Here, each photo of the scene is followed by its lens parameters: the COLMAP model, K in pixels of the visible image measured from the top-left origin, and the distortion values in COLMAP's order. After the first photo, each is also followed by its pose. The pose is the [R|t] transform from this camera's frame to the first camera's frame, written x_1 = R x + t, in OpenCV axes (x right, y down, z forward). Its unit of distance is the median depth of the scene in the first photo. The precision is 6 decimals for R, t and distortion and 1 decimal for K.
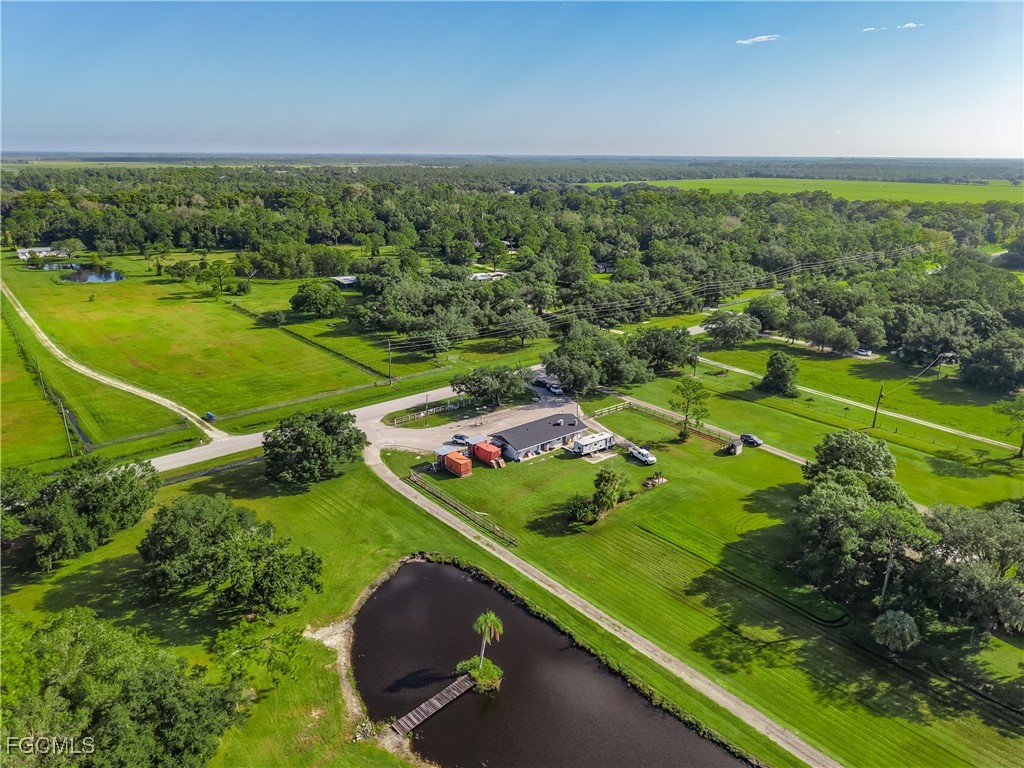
lens RADIAL K [[682.1, 0, 507.5], [0, 682.1, 381.8], [0, 0, 1]] dist [0.067081, -0.107498]
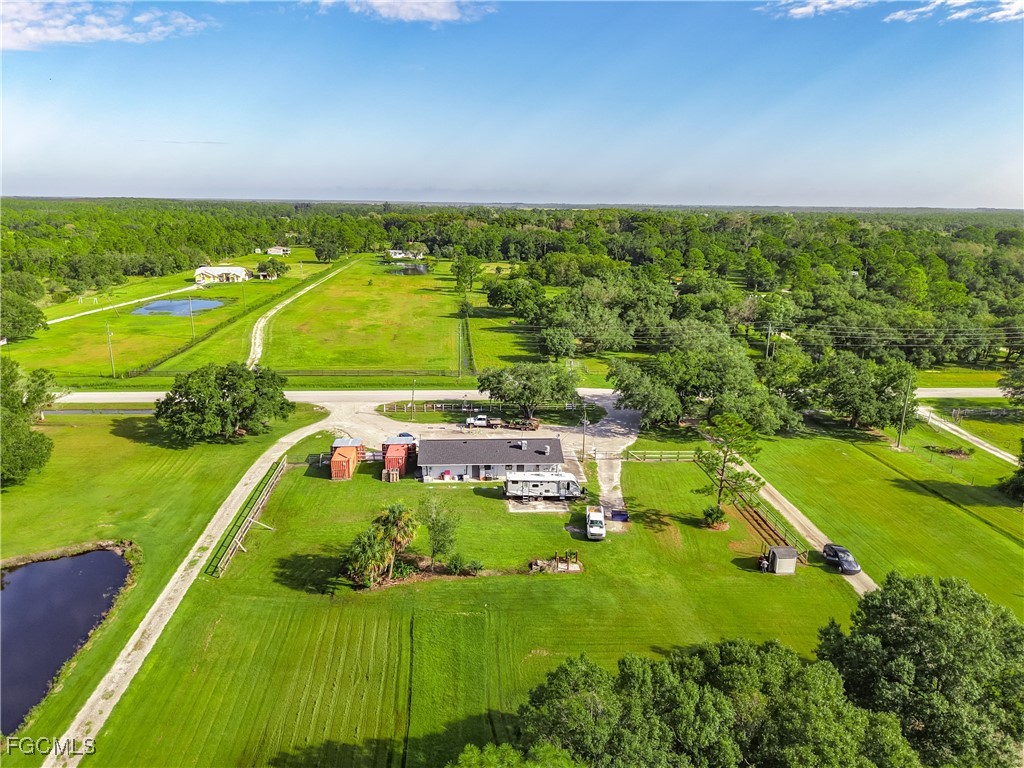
lens RADIAL K [[682.0, 0, 506.8], [0, 682.0, 385.3], [0, 0, 1]] dist [0.028119, -0.024523]
pose [[0.810026, 0.153777, -0.565872, 0.444190], [-0.191408, 0.981484, -0.007273, 0.011392], [0.554275, 0.114203, 0.824461, 0.461960]]
